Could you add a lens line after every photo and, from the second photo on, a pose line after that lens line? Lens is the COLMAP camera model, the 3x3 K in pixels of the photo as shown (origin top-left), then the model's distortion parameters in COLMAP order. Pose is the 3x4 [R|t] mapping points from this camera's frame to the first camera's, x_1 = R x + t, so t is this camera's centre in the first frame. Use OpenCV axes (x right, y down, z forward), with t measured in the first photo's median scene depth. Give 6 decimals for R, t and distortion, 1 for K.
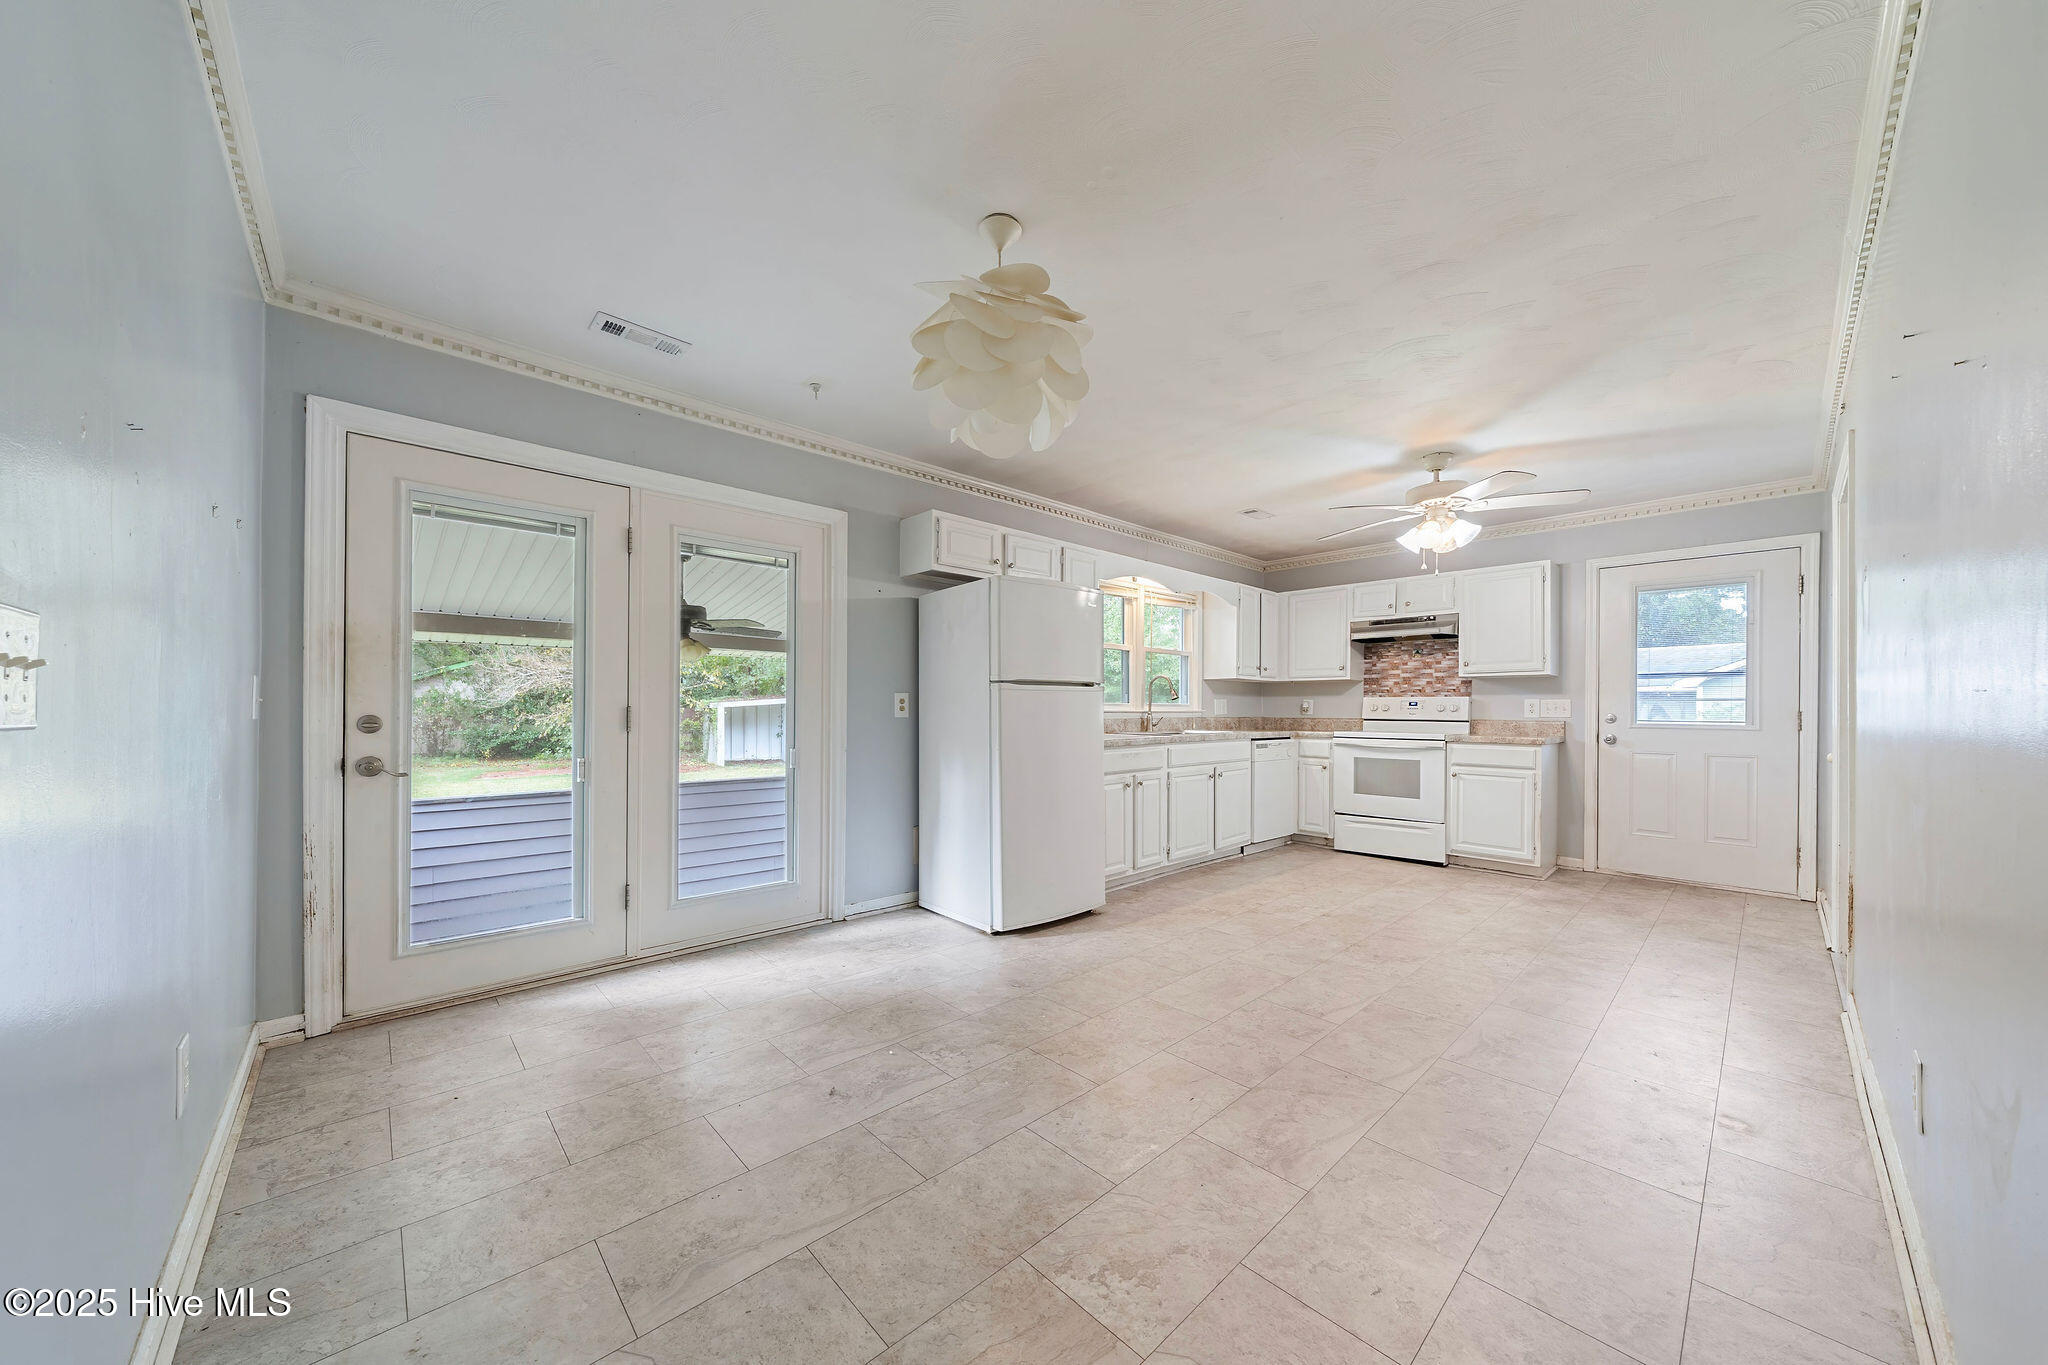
lens RADIAL K [[704.5, 0, 1023.1], [0, 704.5, 708.1], [0, 0, 1]] dist [-0.000750, -0.000080]
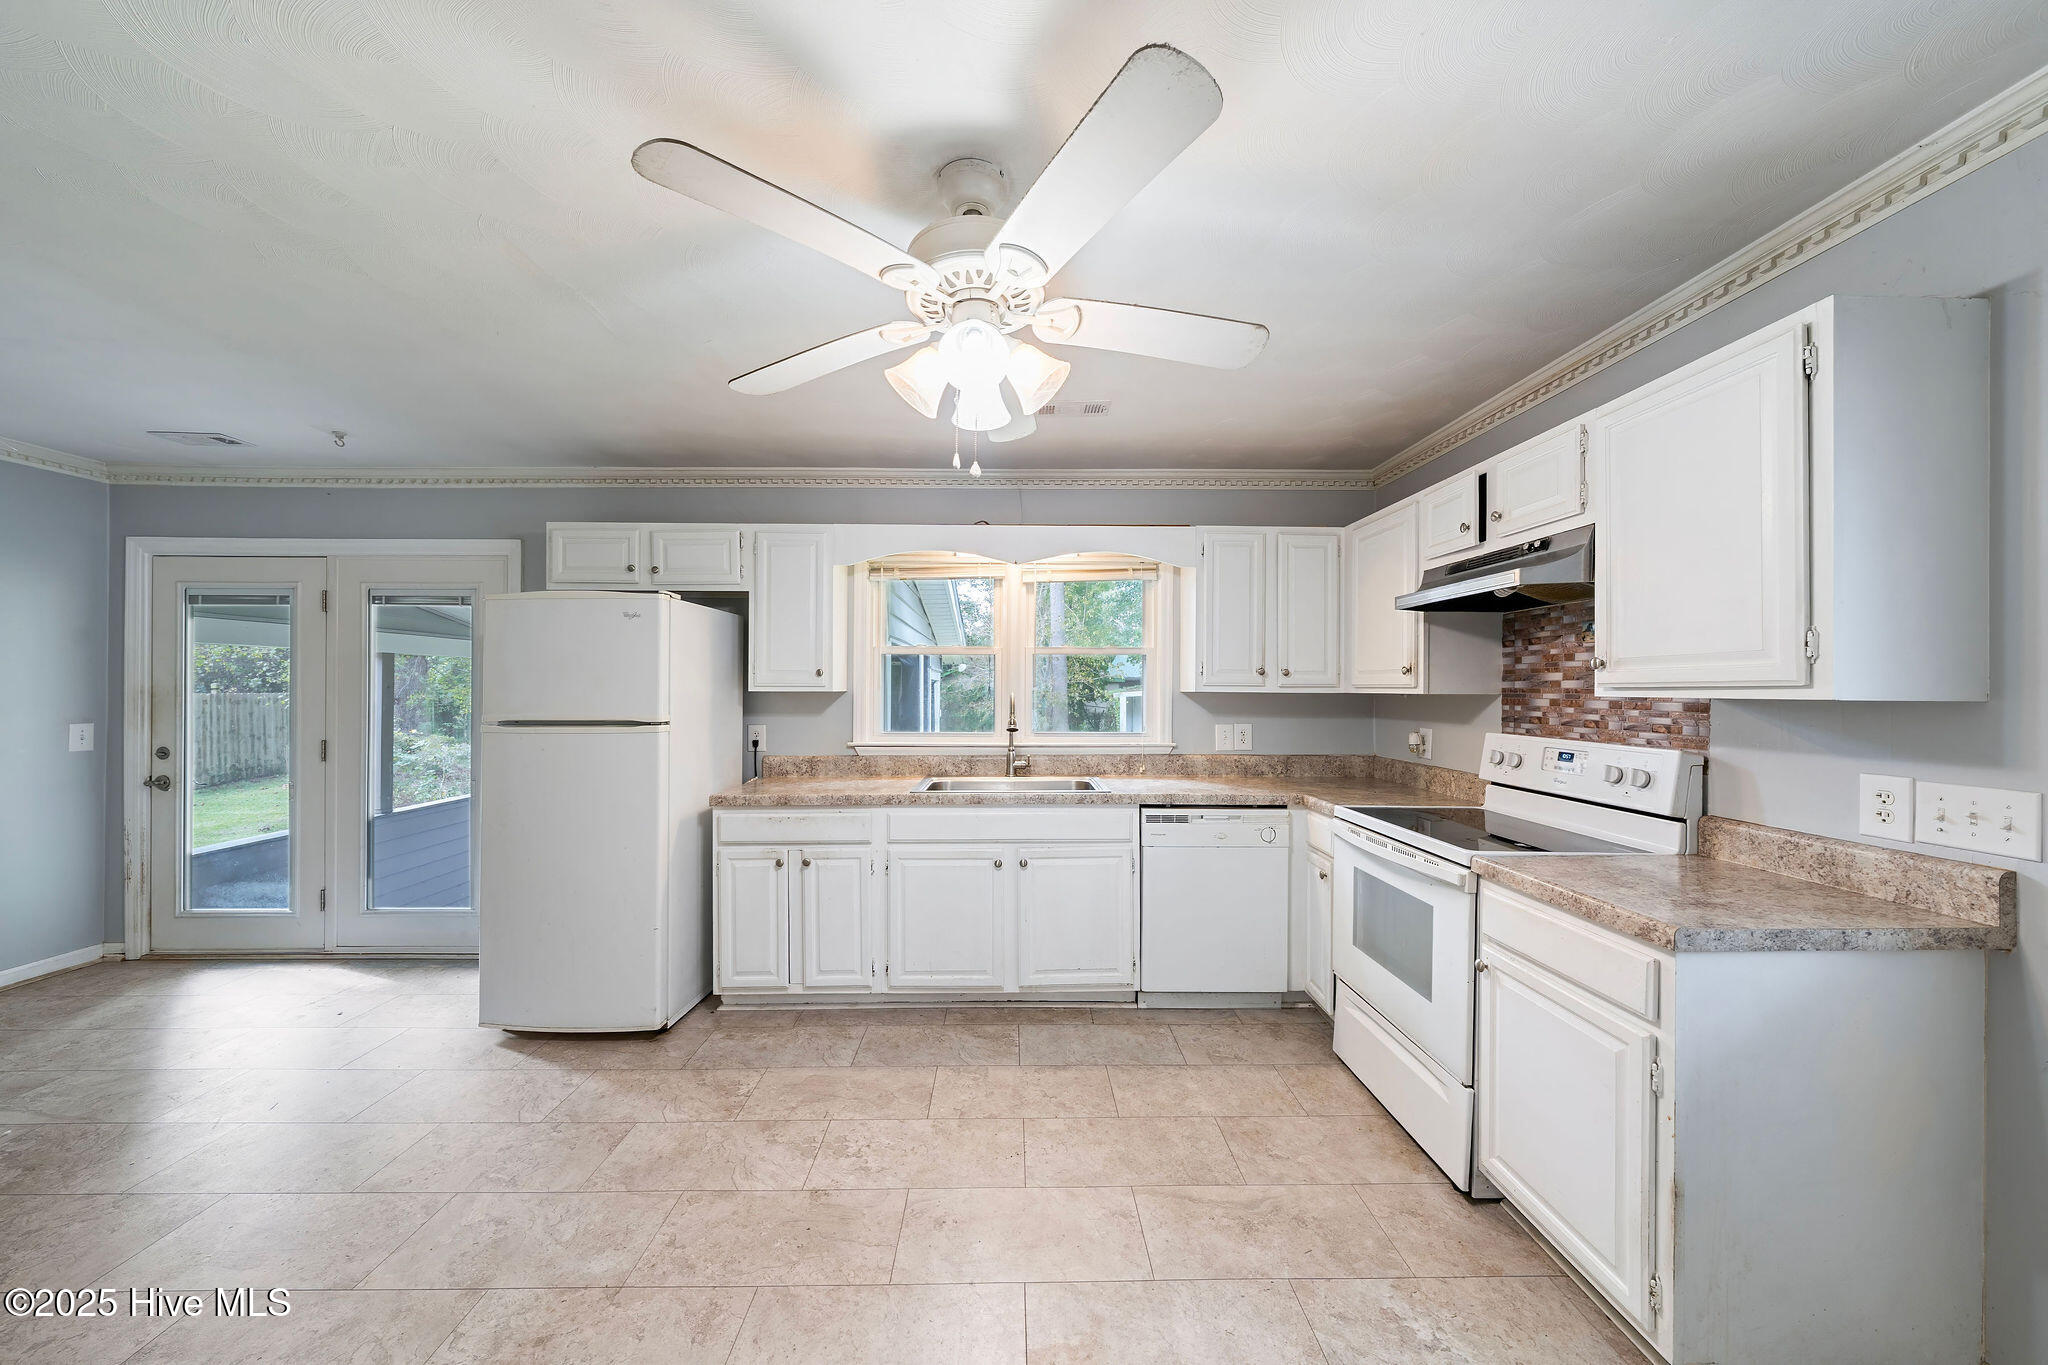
lens RADIAL K [[702.4, 0, 1022.4], [0, 702.4, 685.6], [0, 0, 1]] dist [-0.001392, -0.000116]
pose [[0.739703, -0.005848, -0.672908, 0.680064], [0.002181, 0.999978, -0.006293, -0.051800], [0.672930, 0.003187, 0.739699, 0.560587]]
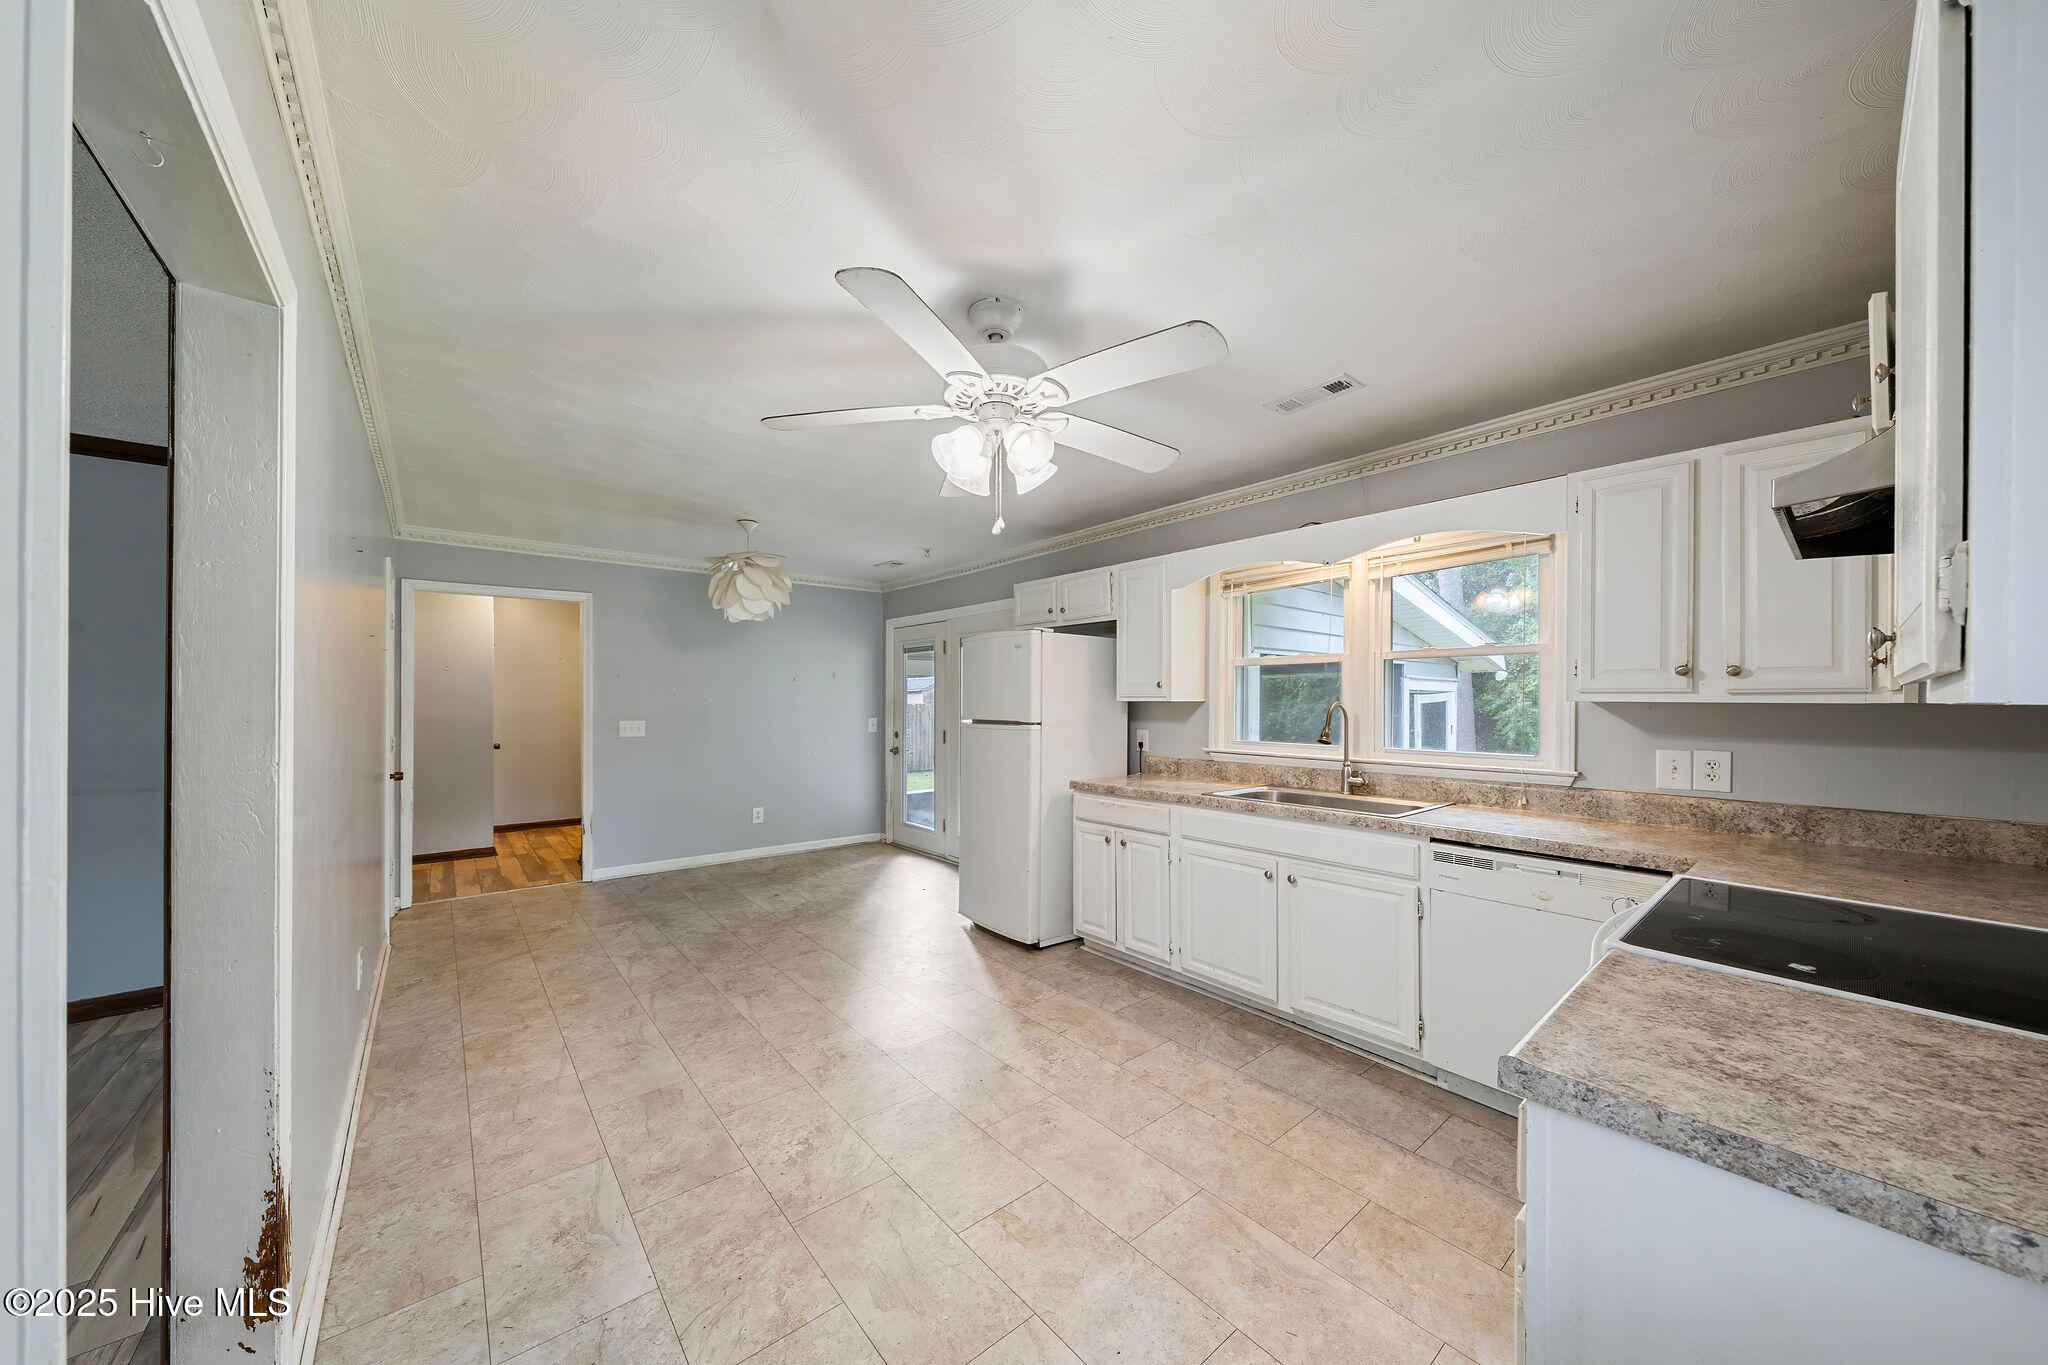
lens RADIAL K [[704.3, 0, 1020.7], [0, 704.3, 699.9], [0, 0, 1]] dist [-0.000214, -0.000092]
pose [[-0.059992, -0.006469, -0.998178, 0.864567], [-0.001855, 0.999978, -0.006369, -0.046855], [0.998197, 0.001469, -0.060003, 0.815243]]
